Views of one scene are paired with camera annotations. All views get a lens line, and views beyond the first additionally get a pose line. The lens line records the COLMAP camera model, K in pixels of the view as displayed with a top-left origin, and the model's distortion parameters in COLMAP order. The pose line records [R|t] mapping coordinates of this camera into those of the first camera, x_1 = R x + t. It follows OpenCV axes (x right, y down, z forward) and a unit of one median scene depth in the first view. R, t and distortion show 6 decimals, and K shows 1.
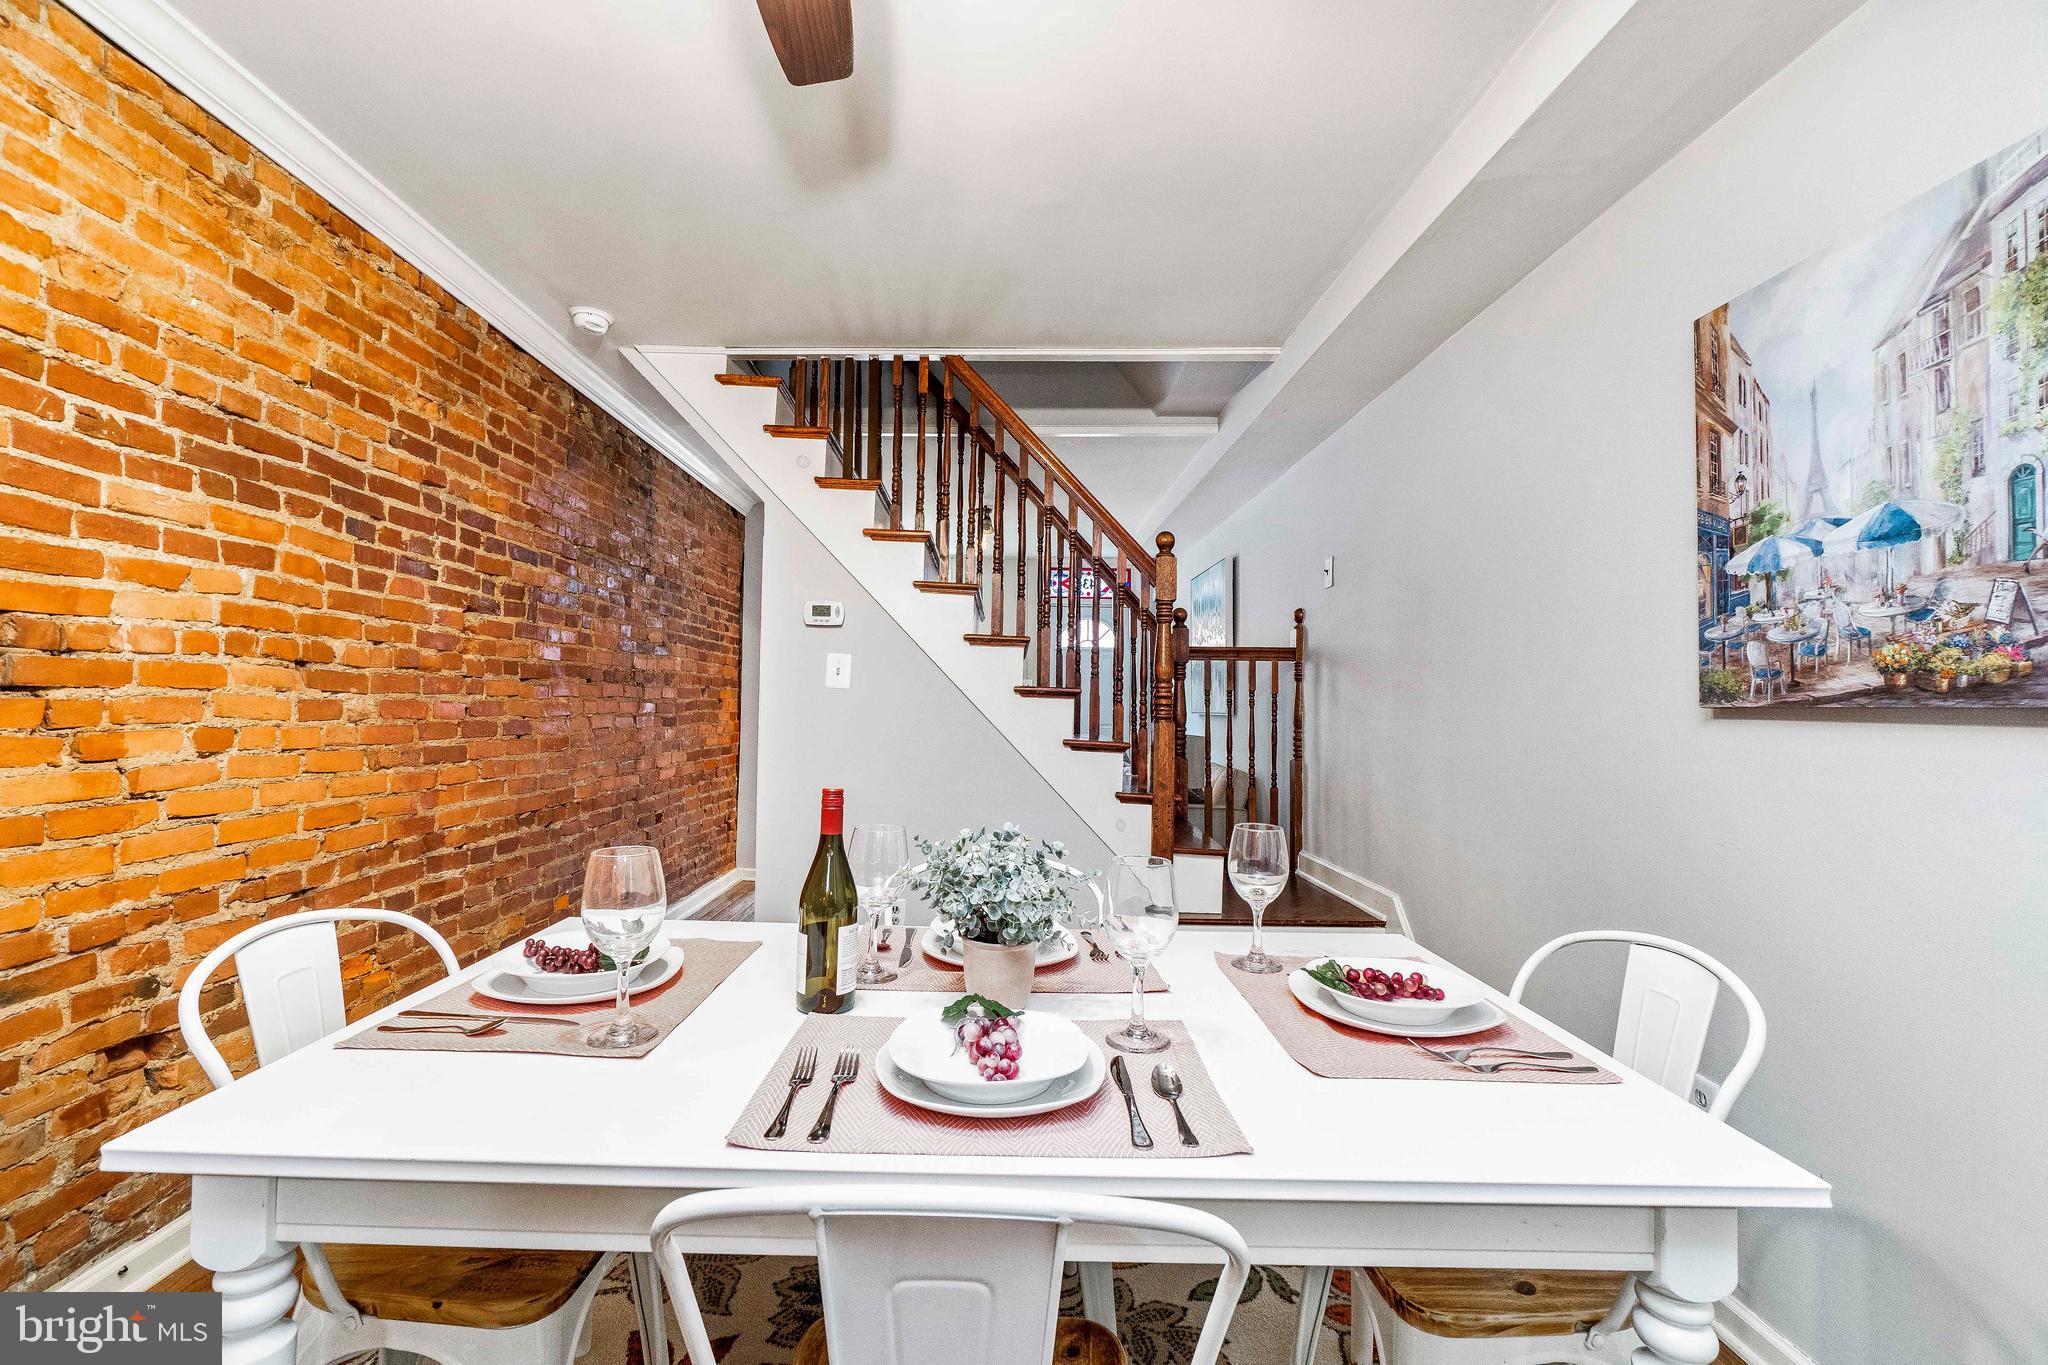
lens RADIAL K [[895.1, 0, 1004.1], [0, 895.1, 677.1], [0, 0, 1]] dist [-0.007785, 0.002386]
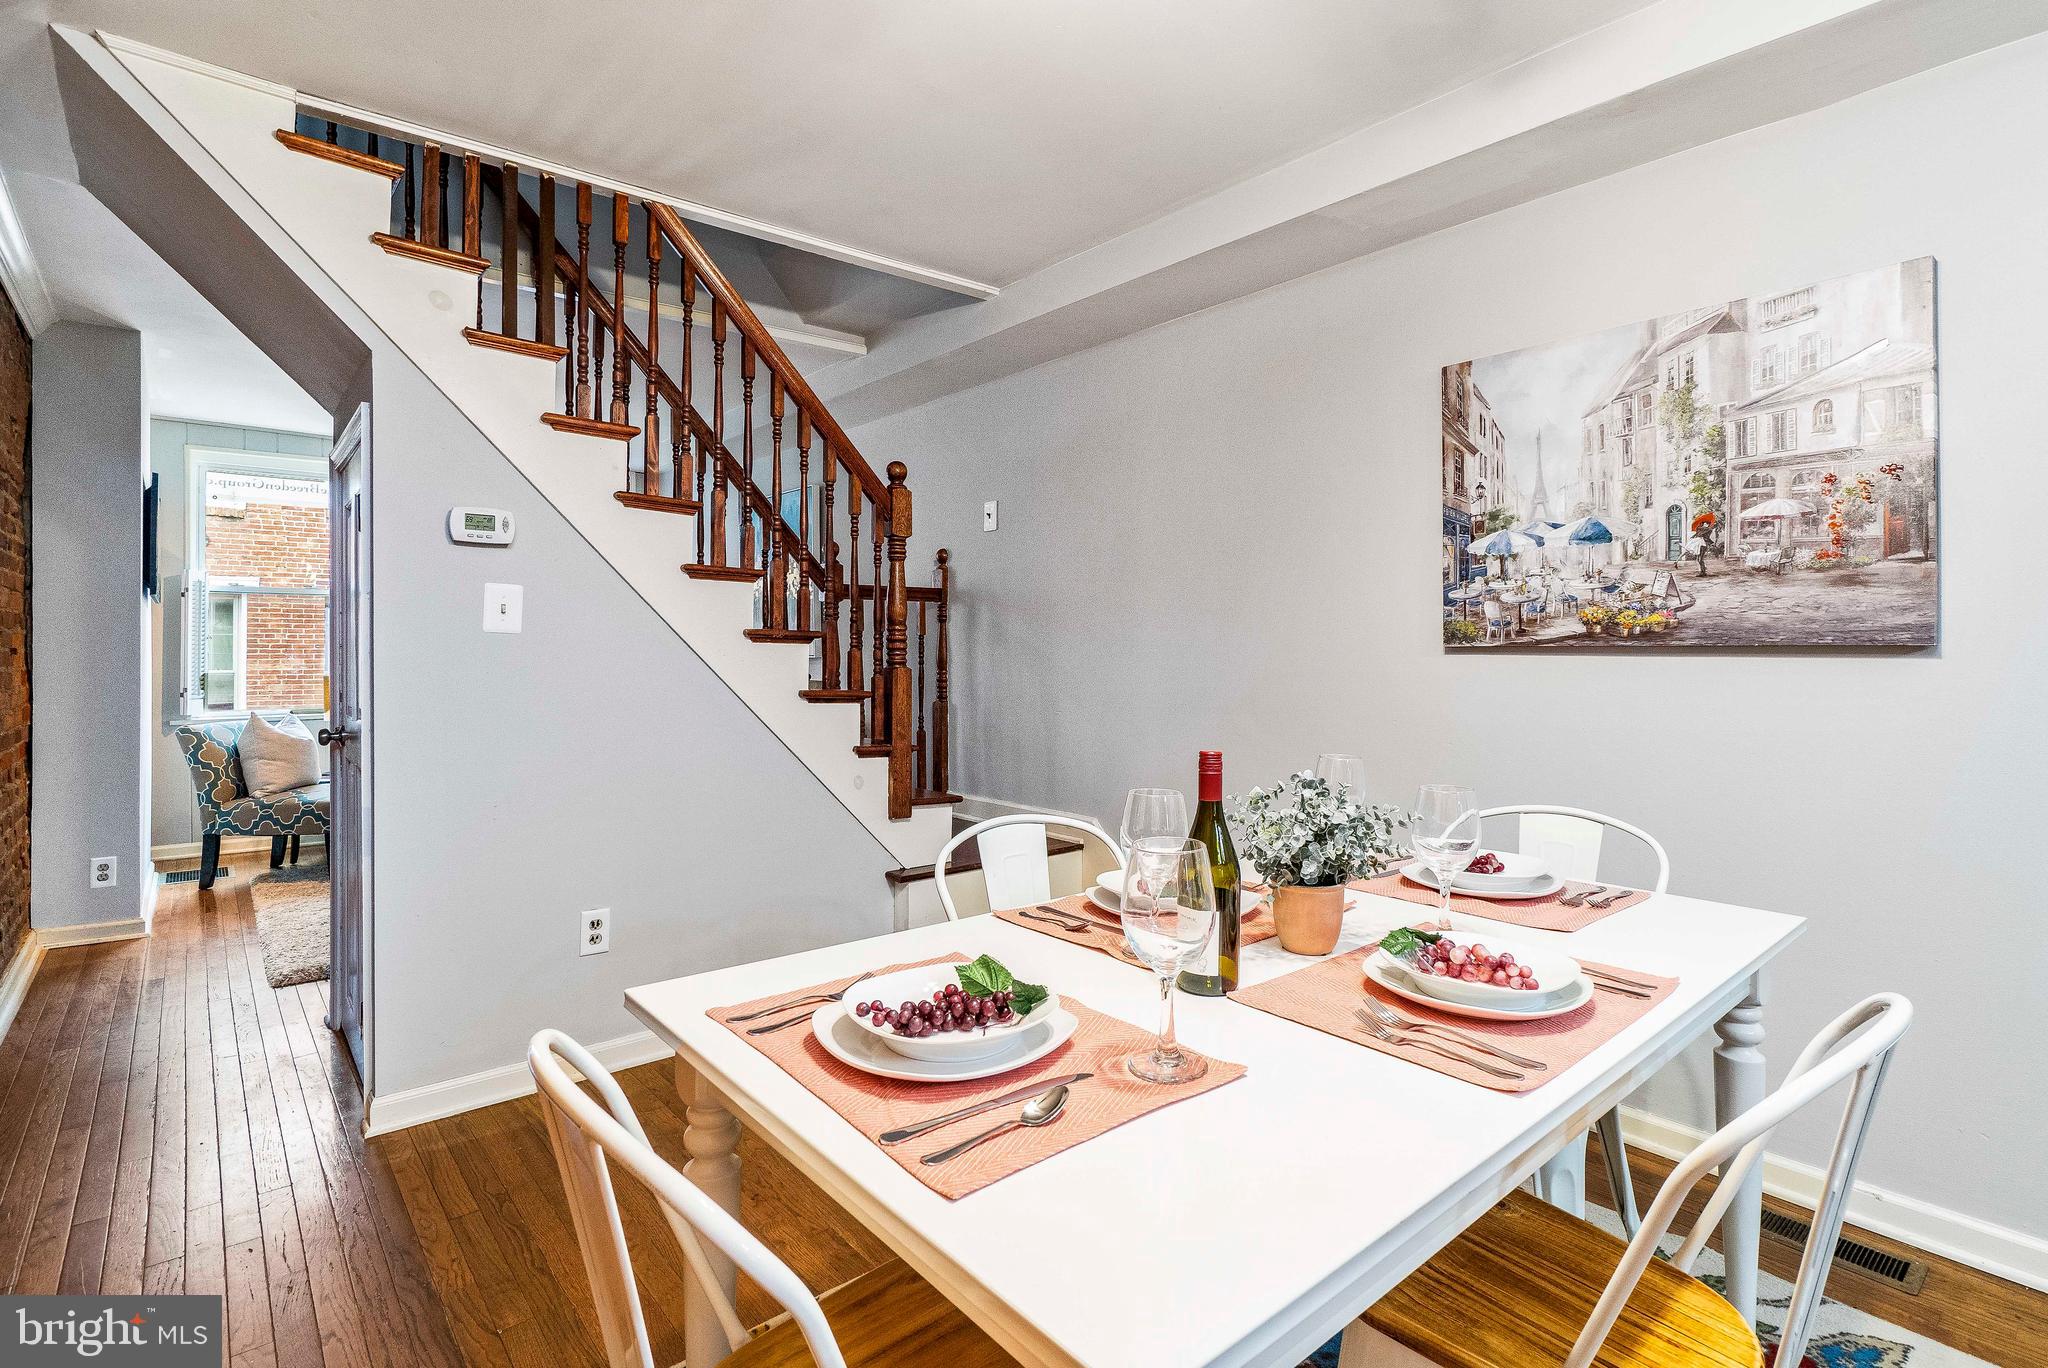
lens RADIAL K [[974.2, 0, 1051.6], [0, 974.2, 645.0], [0, 0, 1]] dist [-0.003408, -0.000139]
pose [[0.755991, -0.013511, 0.654443, -0.706496], [-0.008573, 0.999497, 0.030537, -0.010680], [-0.654526, -0.028696, 0.755495, 0.253714]]
